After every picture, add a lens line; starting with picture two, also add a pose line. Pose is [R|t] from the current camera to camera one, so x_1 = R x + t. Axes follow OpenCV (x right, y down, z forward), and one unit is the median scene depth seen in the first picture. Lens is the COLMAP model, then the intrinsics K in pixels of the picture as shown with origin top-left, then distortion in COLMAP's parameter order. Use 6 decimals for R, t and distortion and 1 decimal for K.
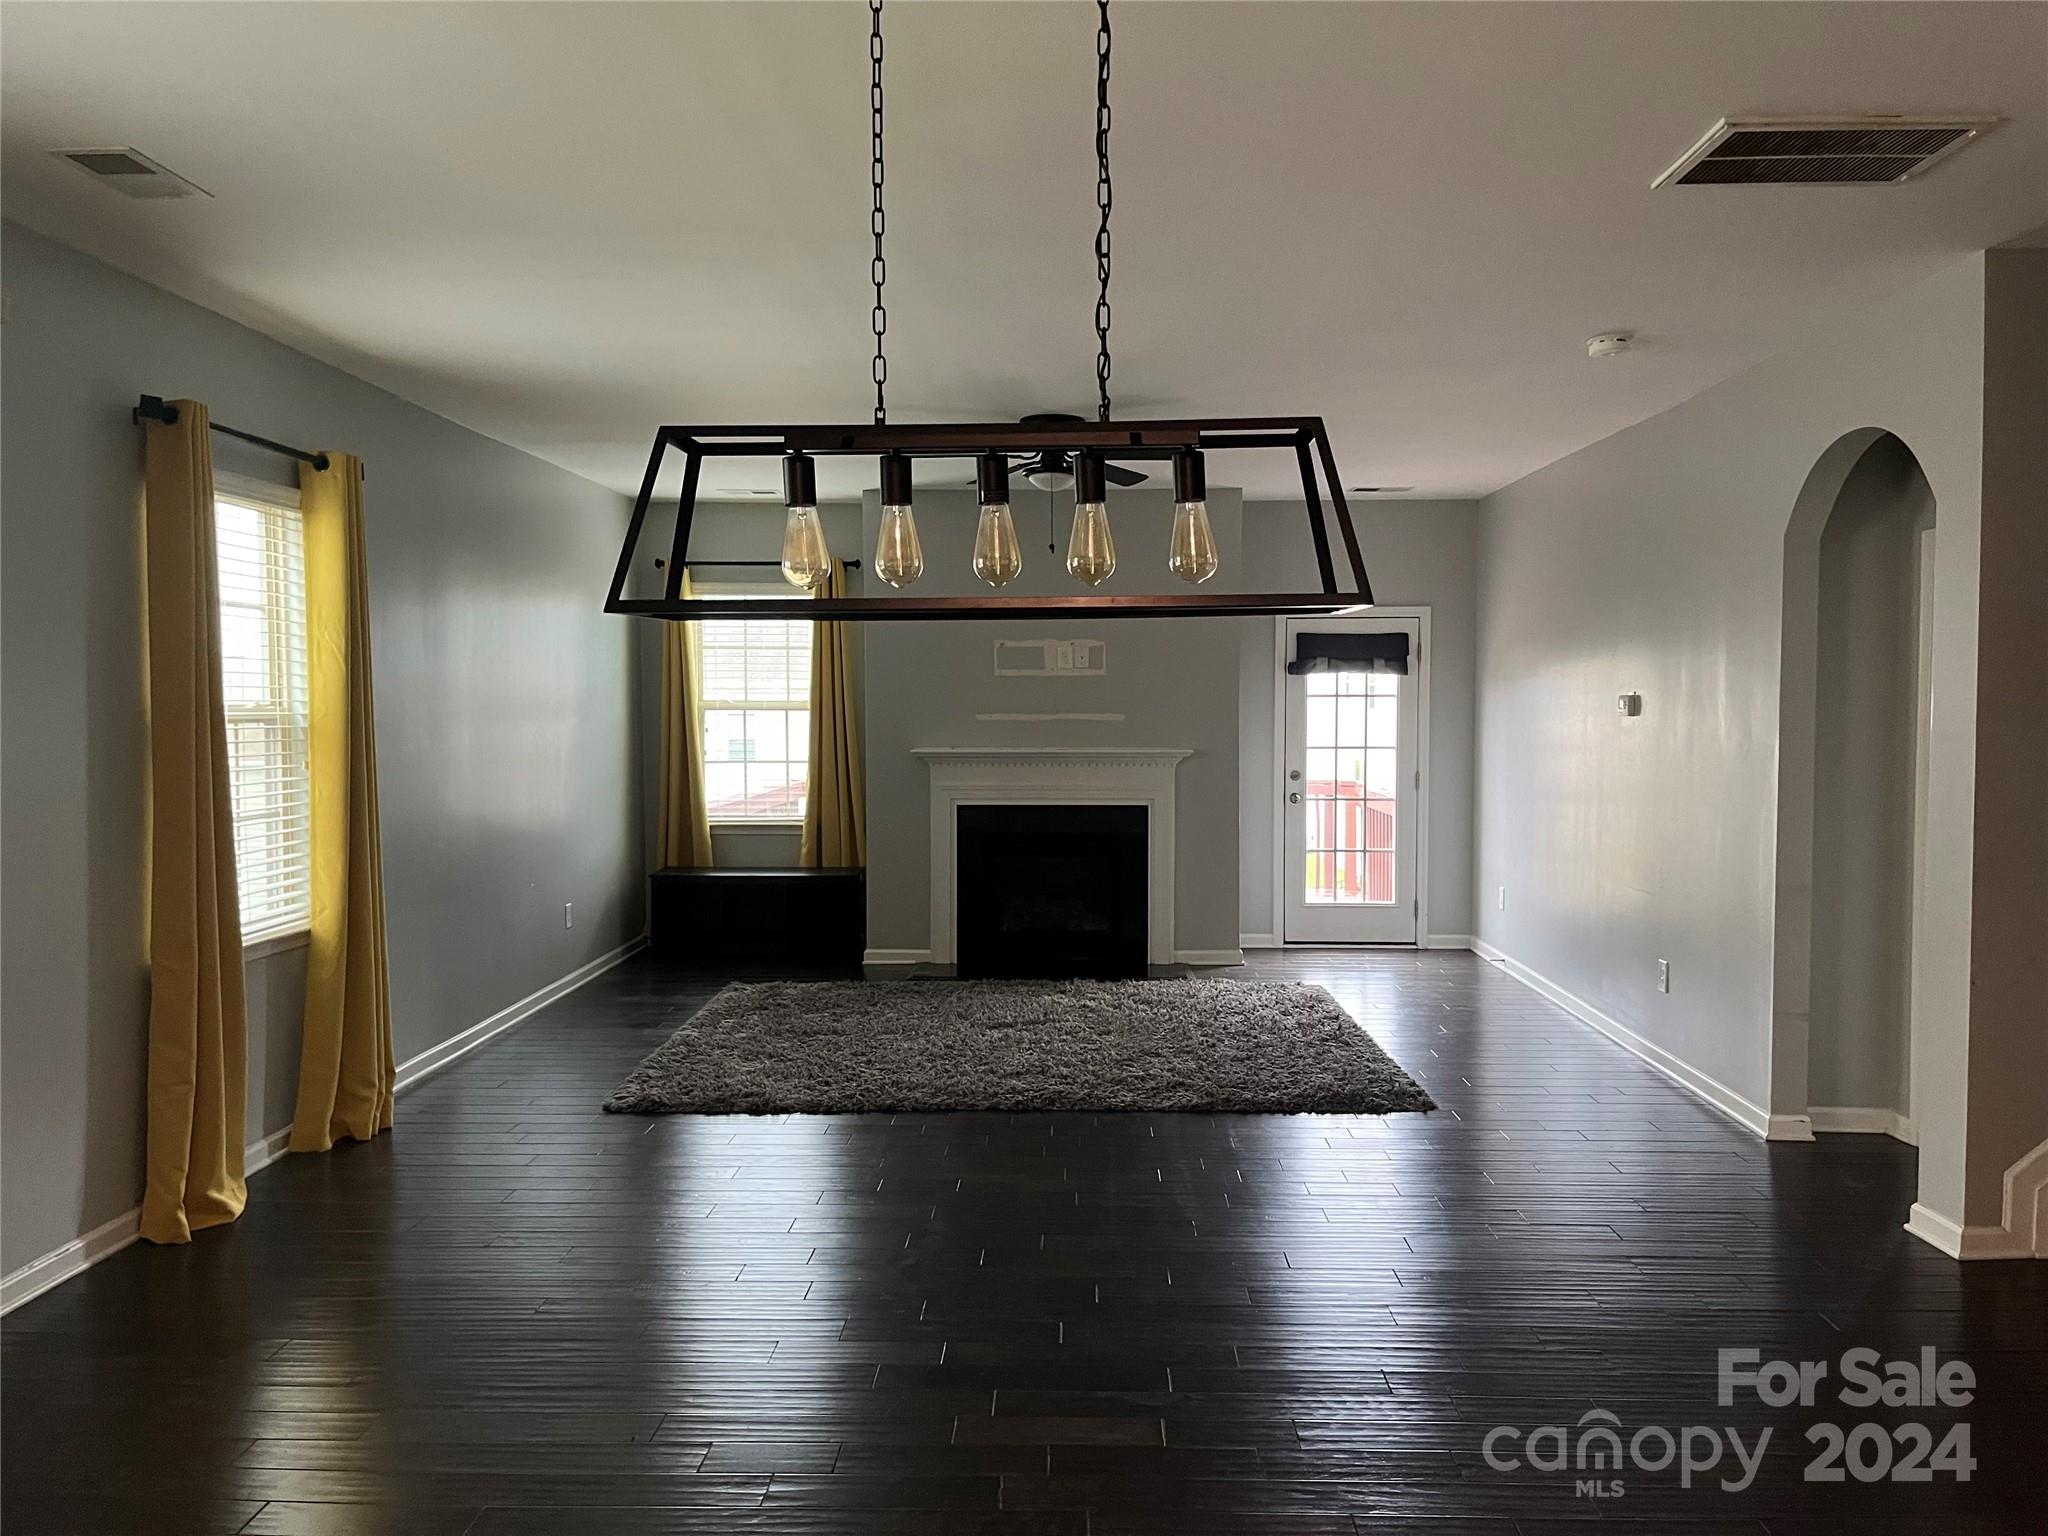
lens RADIAL K [[1554.3, 0, 1040.8], [0, 1554.3, 766.0], [0, 0, 1]] dist [0.051308, -0.046063]
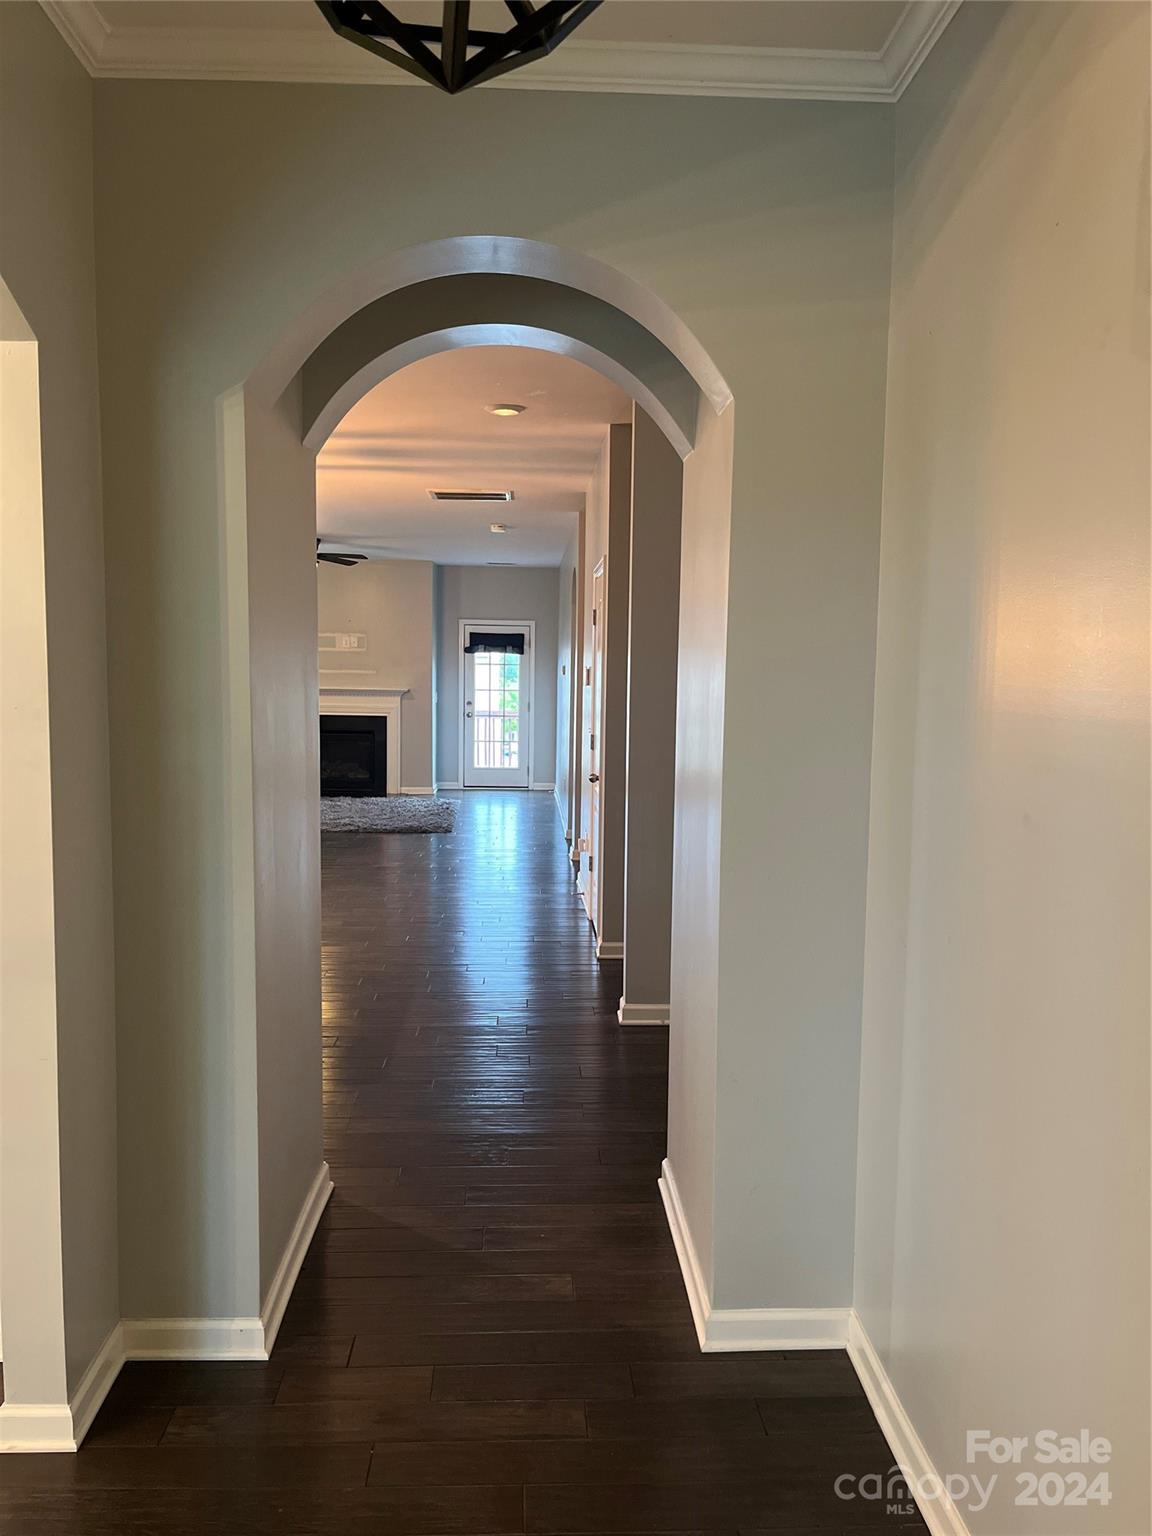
lens RADIAL K [[1165.7, 0, 587.1], [0, 1165.7, 773.5], [0, 0, 1]] dist [0.051308, -0.046063]
pose [[0.996859, 0.010888, 0.078439, 0.204897], [-0.014637, 0.998770, 0.047376, 0.023273], [-0.077827, -0.048376, 0.995793, -0.532958]]
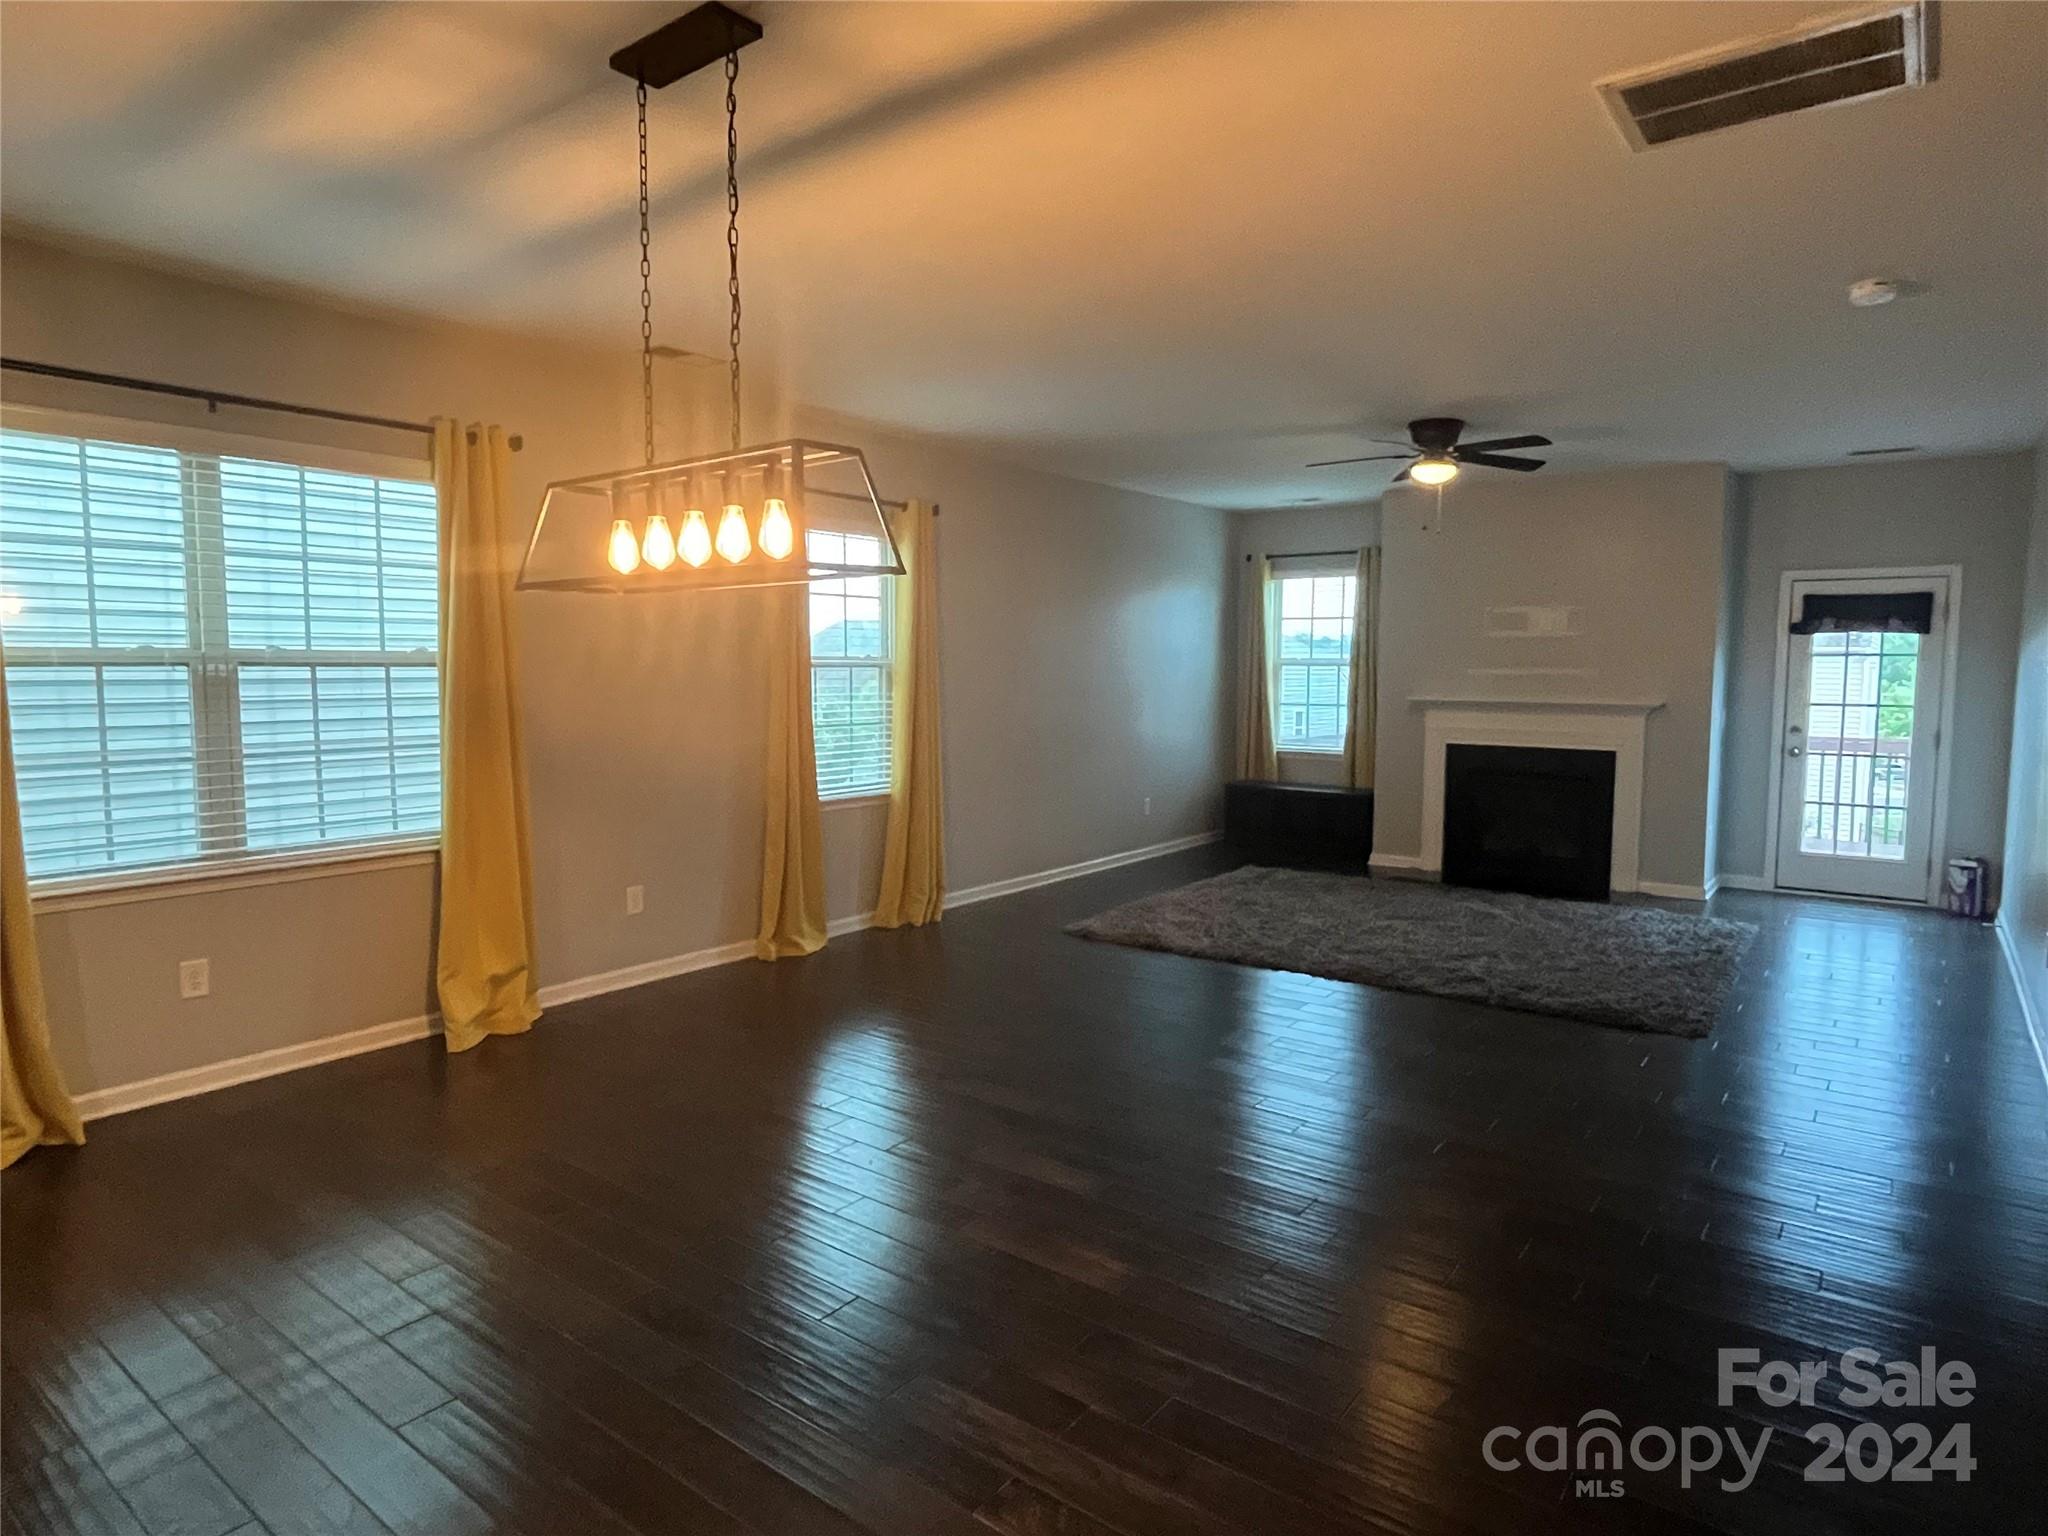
lens RADIAL K [[1177.2, 0, 1032.2], [0, 1177.2, 760.5], [0, 0, 1]] dist [-0.004232, 0.002844]
pose [[0.813051, 0.052424, -0.579827, 0.212907], [-0.029813, 0.998380, 0.048461, 0.003170], [0.581428, -0.022115, 0.813297, 0.050816]]
